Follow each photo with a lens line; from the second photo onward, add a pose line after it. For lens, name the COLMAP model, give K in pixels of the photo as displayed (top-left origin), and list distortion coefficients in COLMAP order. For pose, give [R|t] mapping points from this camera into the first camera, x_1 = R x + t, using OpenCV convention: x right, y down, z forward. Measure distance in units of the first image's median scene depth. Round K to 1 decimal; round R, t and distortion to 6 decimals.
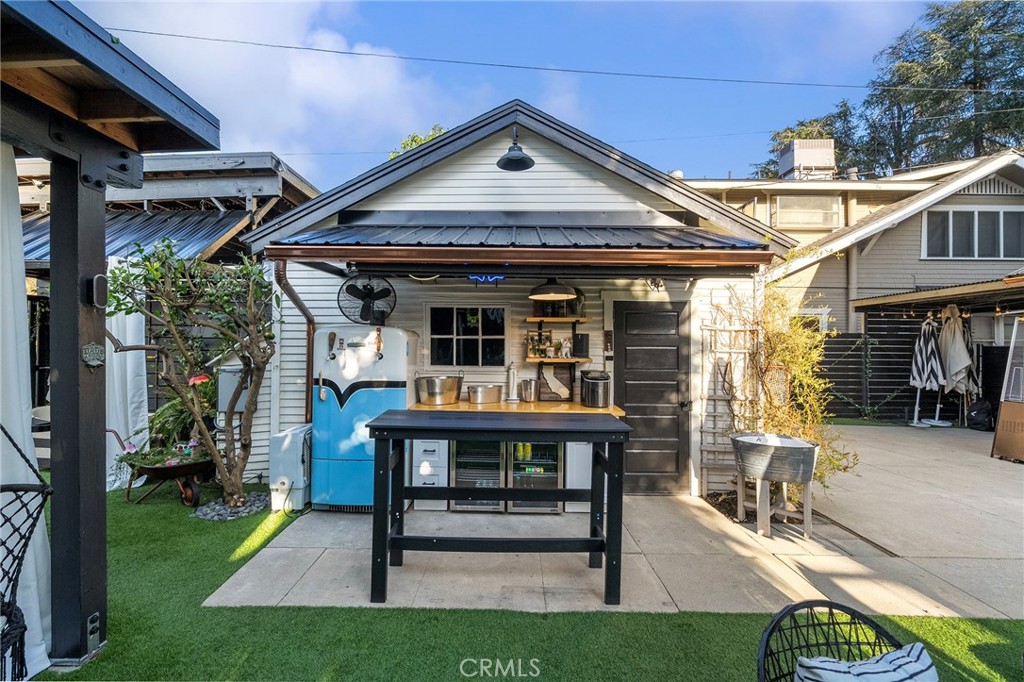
lens RADIAL K [[445.1, 0, 516.2], [0, 445.1, 344.6], [0, 0, 1]] dist [0.001001, 0.002067]
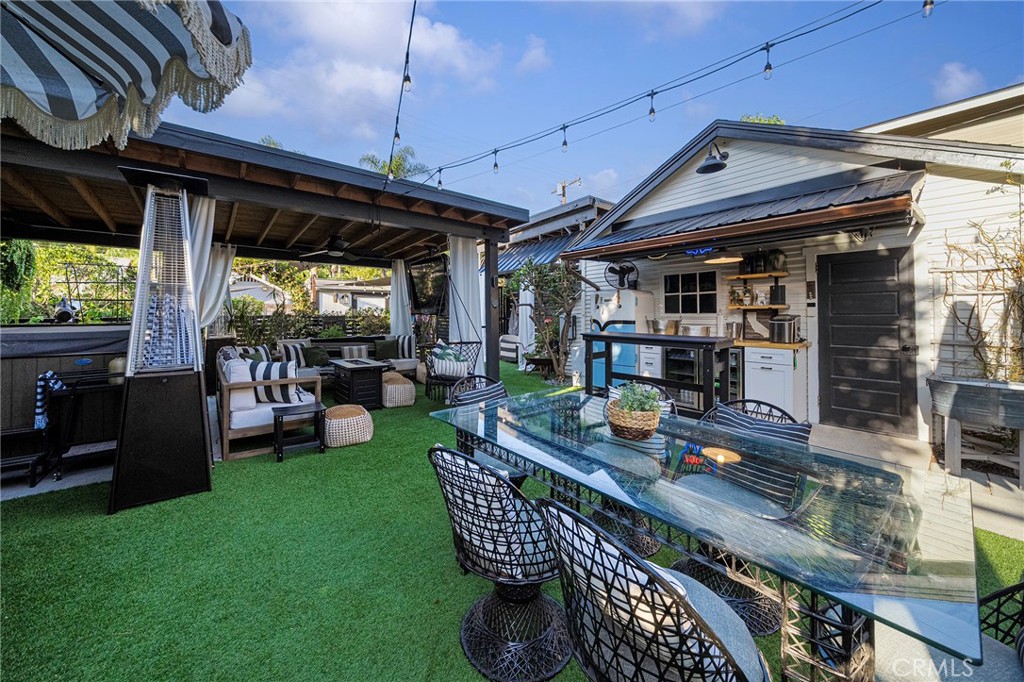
lens RADIAL K [[347.6, 0, 502.1], [0, 347.6, 315.6], [0, 0, 1]] dist [-0.007032, 0.000361]
pose [[0.641581, -0.004875, -0.767040, 0.386681], [0.011460, 0.999929, 0.003230, 0.046593], [0.766970, -0.010862, 0.641591, -0.204508]]
